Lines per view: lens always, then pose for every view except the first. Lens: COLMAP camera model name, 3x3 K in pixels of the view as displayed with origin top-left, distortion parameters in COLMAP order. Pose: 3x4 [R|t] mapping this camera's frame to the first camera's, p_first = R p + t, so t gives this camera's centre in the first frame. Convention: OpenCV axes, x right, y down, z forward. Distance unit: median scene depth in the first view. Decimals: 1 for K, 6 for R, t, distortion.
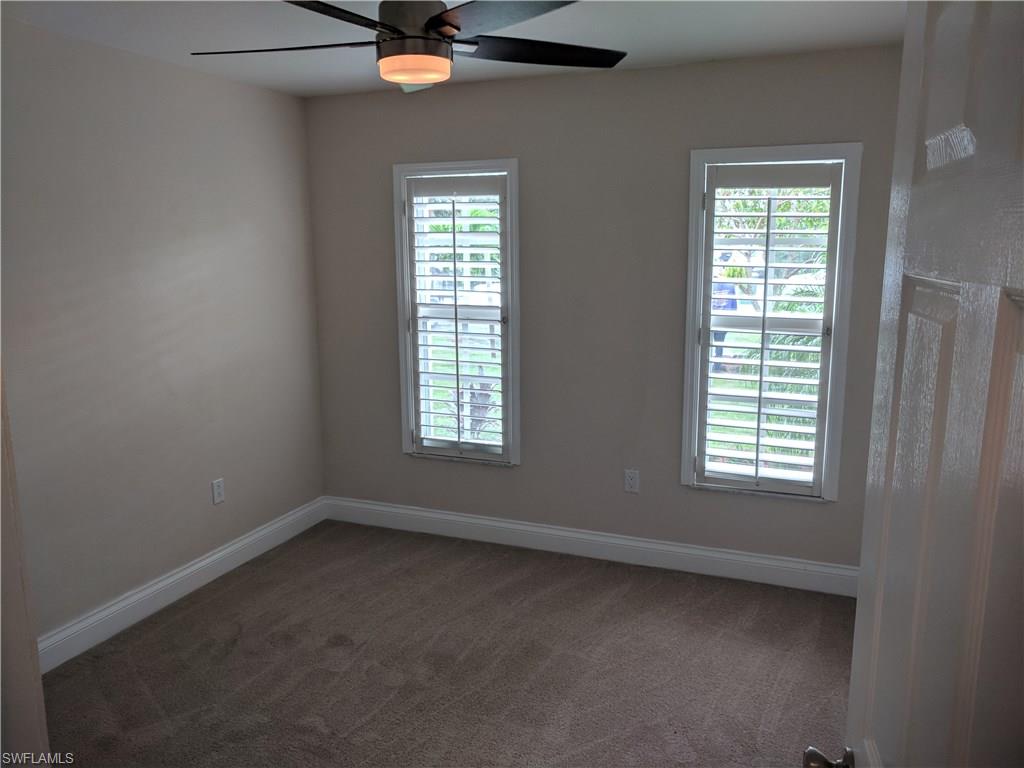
lens RADIAL K [[770.4, 0, 512.0], [0, 770.4, 384.0], [0, 0, 1]] dist [-0.002910, 0.000706]
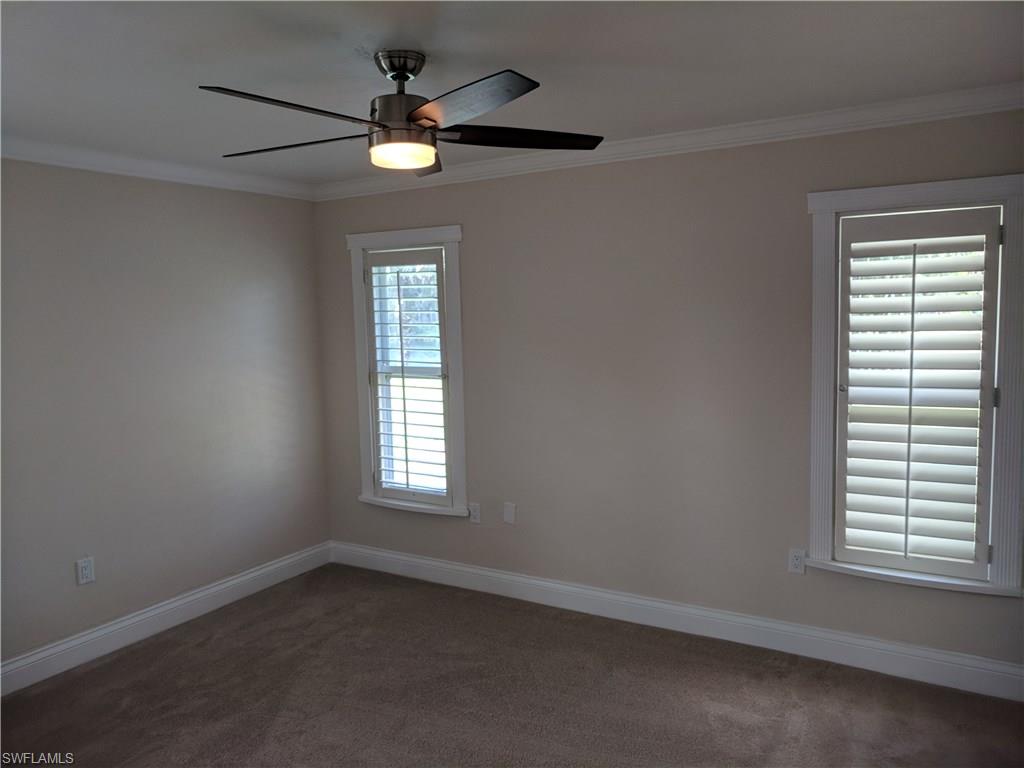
lens RADIAL K [[792.8, 0, 511.3], [0, 792.8, 359.6], [0, 0, 1]] dist [0.057272, -0.000005]
pose [[0.986231, -0.005469, -0.165286, 0.249497], [-0.013000, 0.993796, -0.110454, 0.019183], [0.164864, 0.111082, 0.980041, -0.098842]]
